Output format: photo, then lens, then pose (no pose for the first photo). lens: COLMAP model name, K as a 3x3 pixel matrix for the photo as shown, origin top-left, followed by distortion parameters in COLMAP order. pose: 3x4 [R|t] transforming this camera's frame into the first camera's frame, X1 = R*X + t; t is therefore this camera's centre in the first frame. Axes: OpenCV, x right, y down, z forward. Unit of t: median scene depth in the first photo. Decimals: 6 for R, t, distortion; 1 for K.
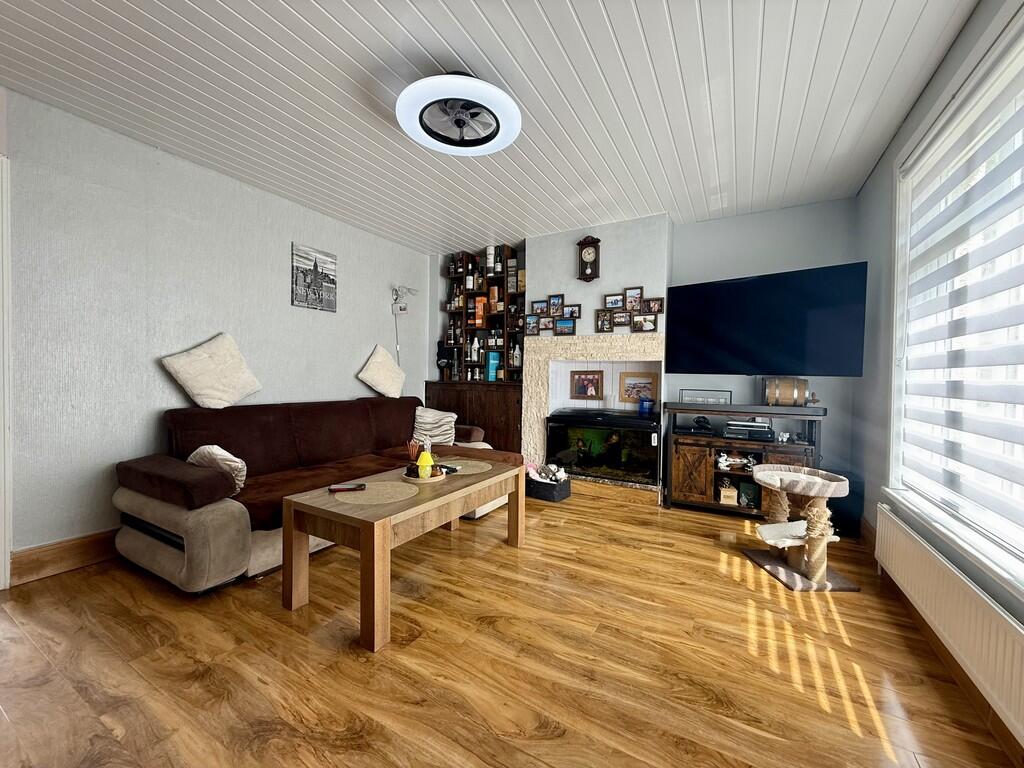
lens RADIAL K [[406.5, 0, 509.1], [0, 406.5, 384.4], [0, 0, 1]] dist [-0.001577, -0.000147]
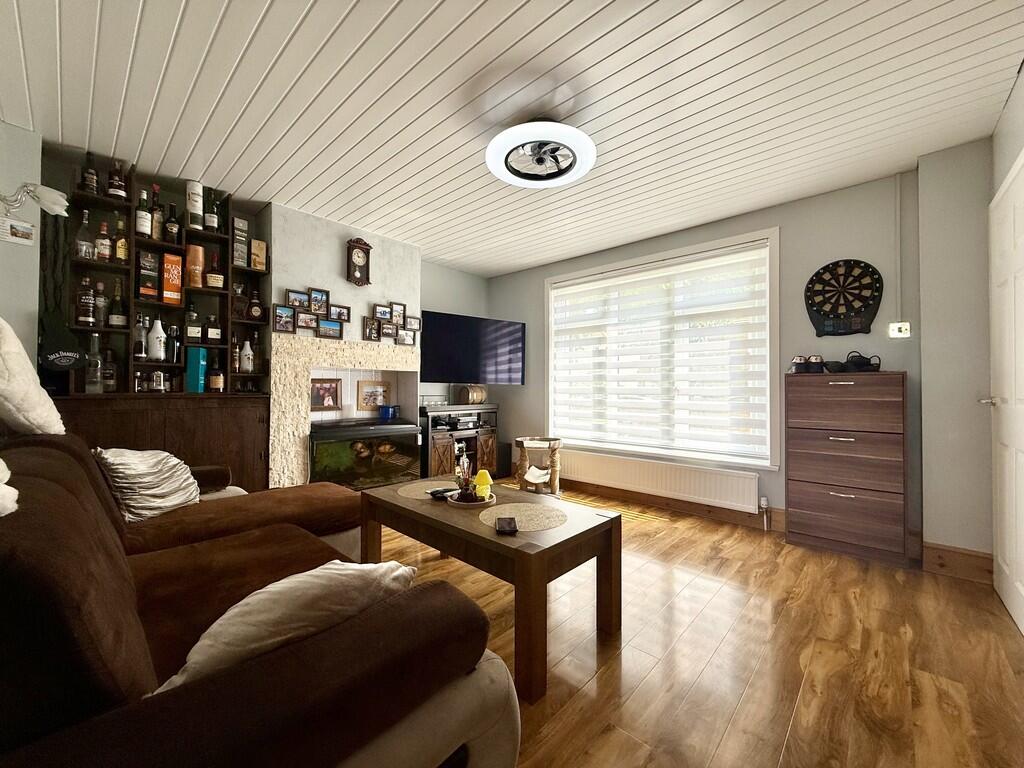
lens RADIAL K [[406.5, 0, 509.1], [0, 406.5, 384.4], [0, 0, 1]] dist [-0.001577, -0.000147]
pose [[0.224890, -0.003811, 0.974377, -0.606482], [0.015863, 0.999874, 0.000249, -0.015135], [-0.974255, 0.015401, 0.224923, 0.414477]]
